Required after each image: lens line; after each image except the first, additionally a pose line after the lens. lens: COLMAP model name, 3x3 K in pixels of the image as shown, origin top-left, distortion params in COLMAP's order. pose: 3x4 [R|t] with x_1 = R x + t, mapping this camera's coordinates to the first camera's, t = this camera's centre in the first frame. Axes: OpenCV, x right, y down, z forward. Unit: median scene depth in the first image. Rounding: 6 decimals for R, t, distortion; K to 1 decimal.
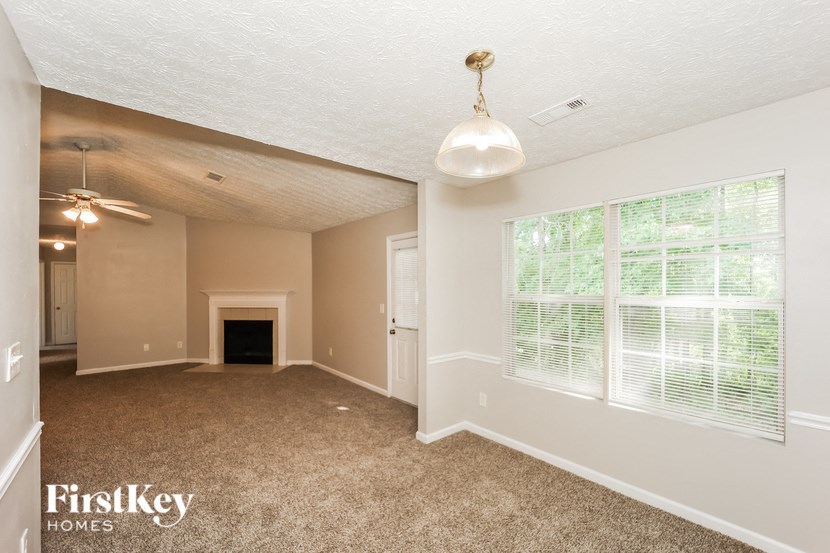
lens RADIAL K [[339.9, 0, 414.0], [0, 339.9, 279.7], [0, 0, 1]] dist [-0.001313, -0.000064]
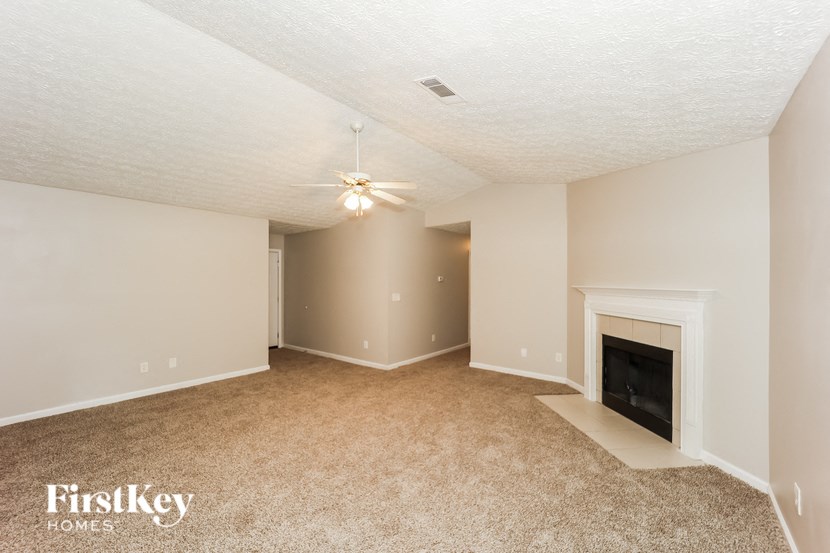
lens RADIAL K [[339.9, 0, 414.0], [0, 339.9, 279.7], [0, 0, 1]] dist [-0.001313, -0.000064]
pose [[0.200973, -0.002299, -0.979594, -0.020293], [0.014532, 0.999894, 0.000635, 0.014369], [0.979489, -0.014363, 0.200985, 0.551453]]
